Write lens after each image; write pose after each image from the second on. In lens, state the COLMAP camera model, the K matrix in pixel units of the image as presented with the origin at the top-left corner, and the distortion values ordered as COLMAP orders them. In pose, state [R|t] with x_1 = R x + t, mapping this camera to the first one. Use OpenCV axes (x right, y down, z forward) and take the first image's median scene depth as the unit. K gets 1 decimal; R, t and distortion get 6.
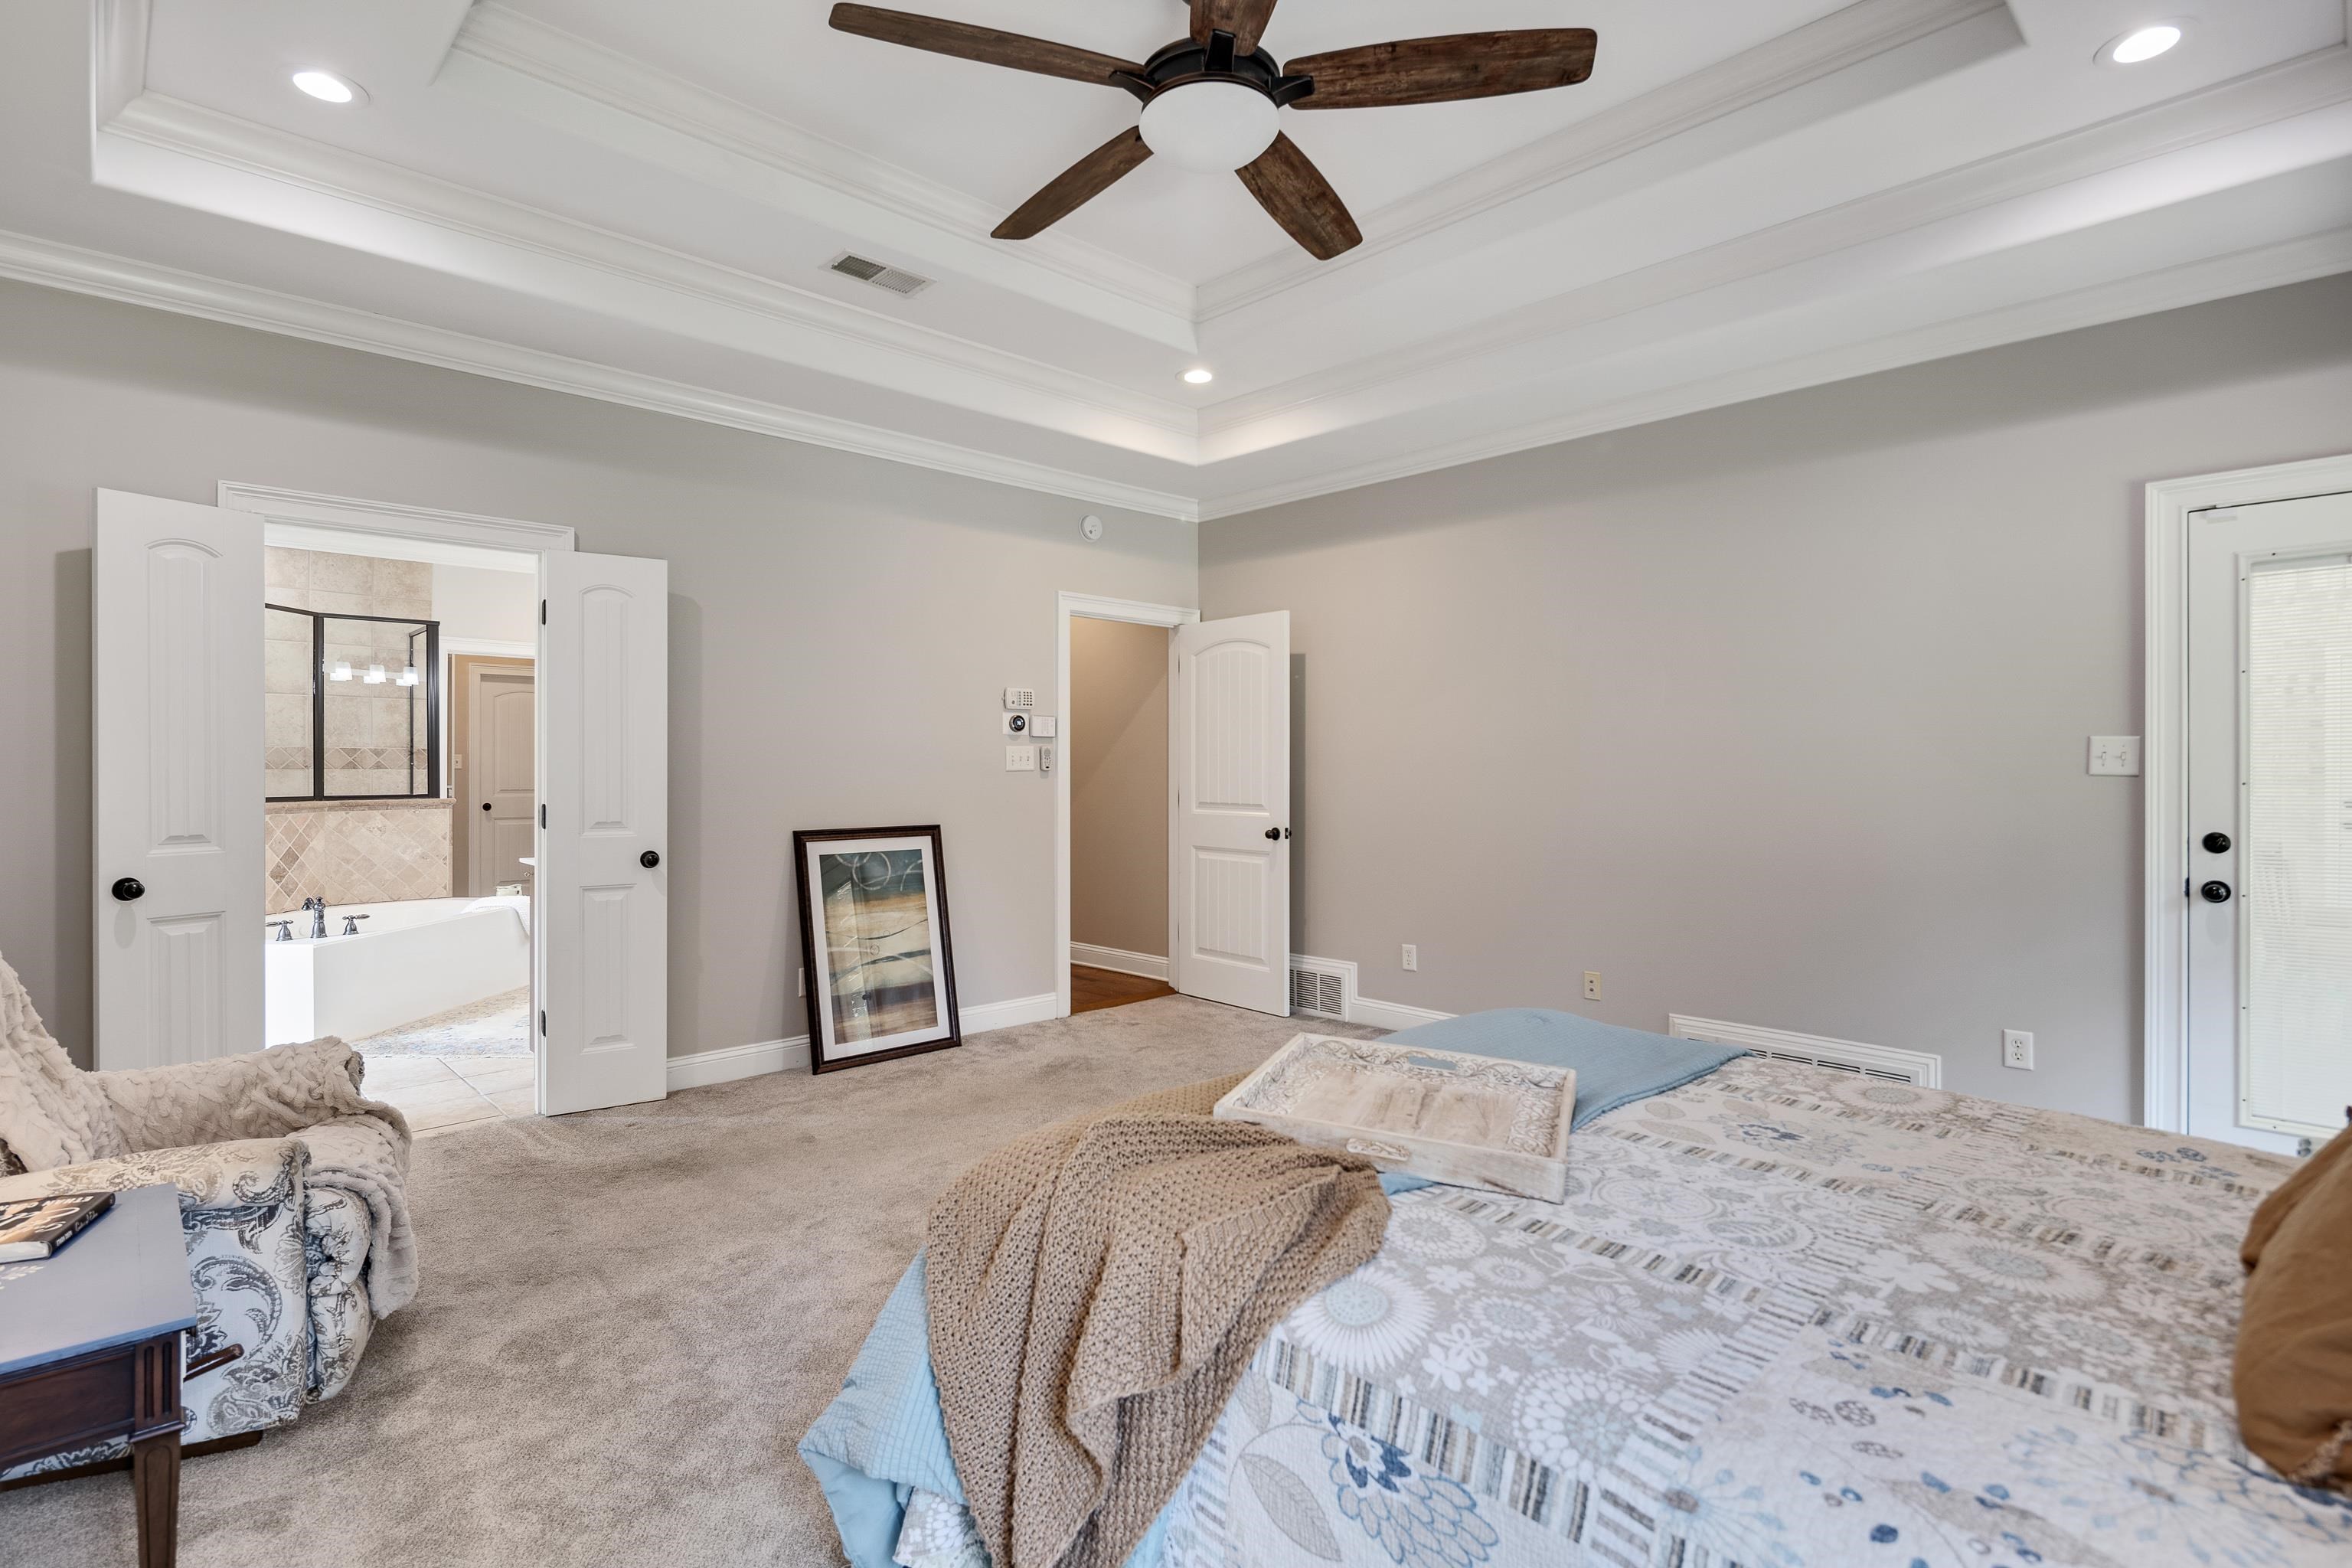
lens RADIAL K [[1133.6, 0, 1191.5], [0, 1133.6, 774.6], [0, 0, 1]] dist [-0.003226, -0.002366]
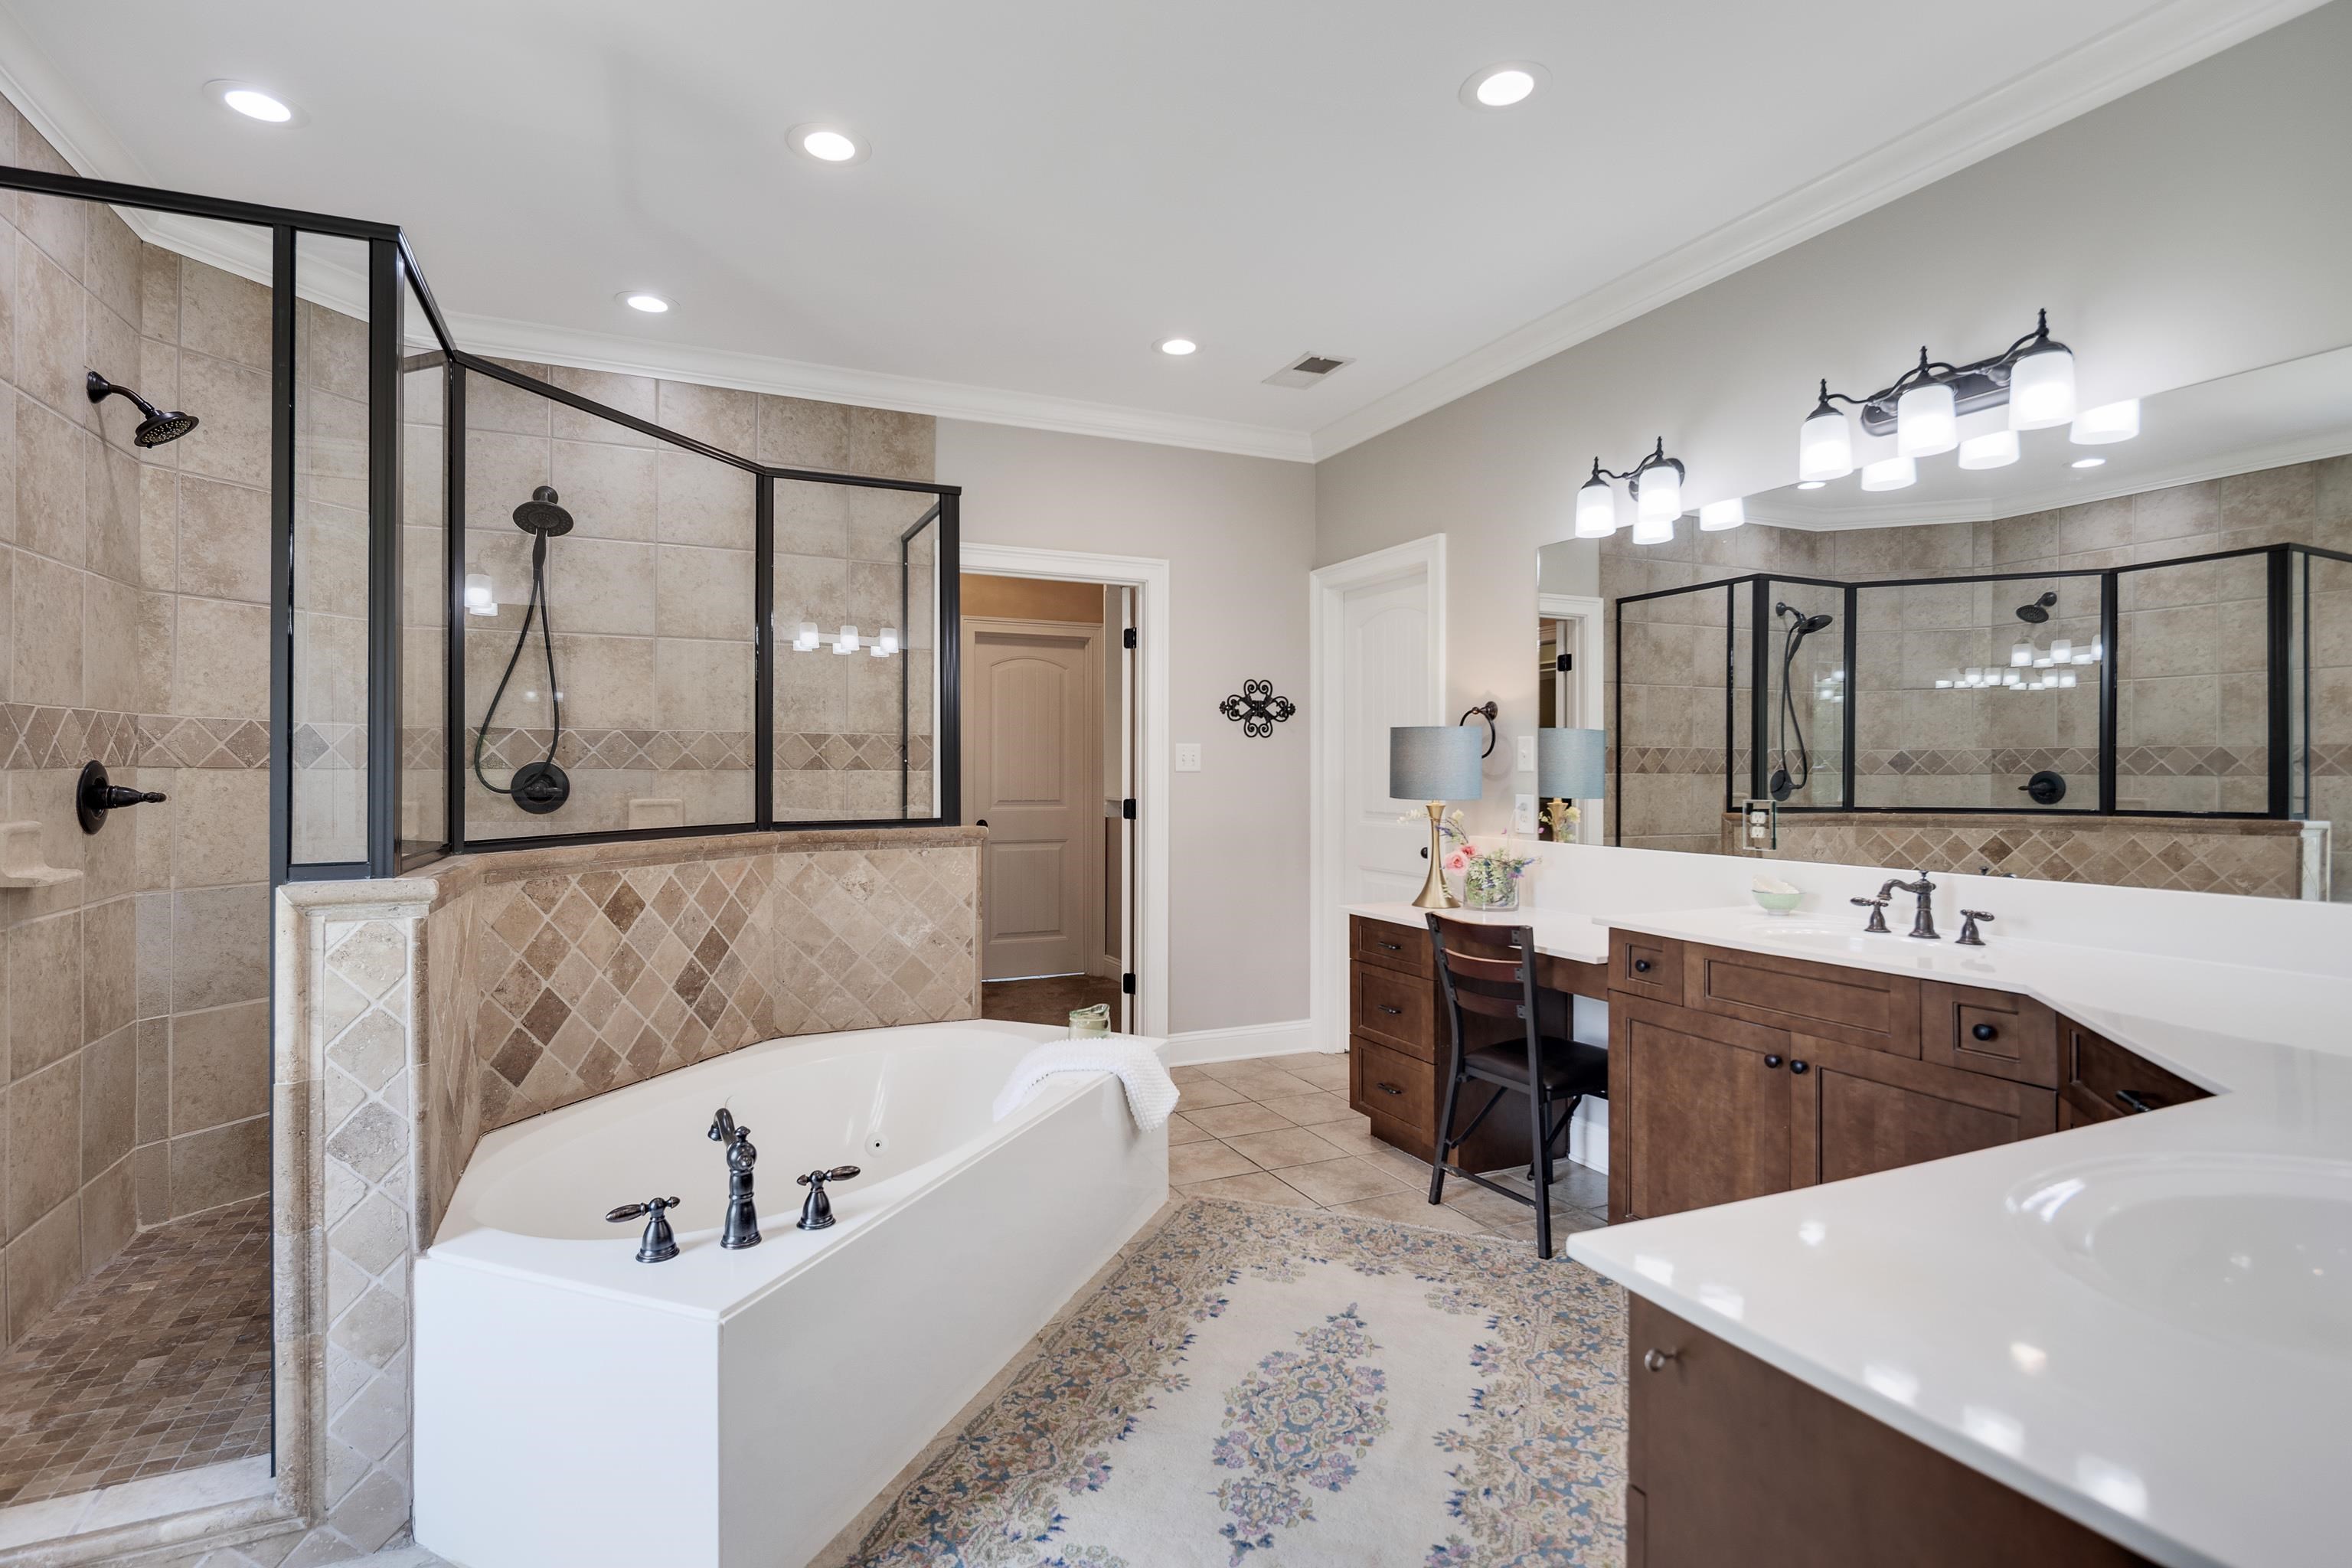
lens RADIAL K [[1133.6, 0, 1170.1], [0, 1133.6, 773.3], [0, 0, 1]] dist [-0.003226, -0.002366]
pose [[0.943759, -0.000060, -0.330634, -0.414558], [-0.001613, 0.999987, -0.004788, -0.001298], [0.330630, 0.005052, 0.943747, 0.557343]]
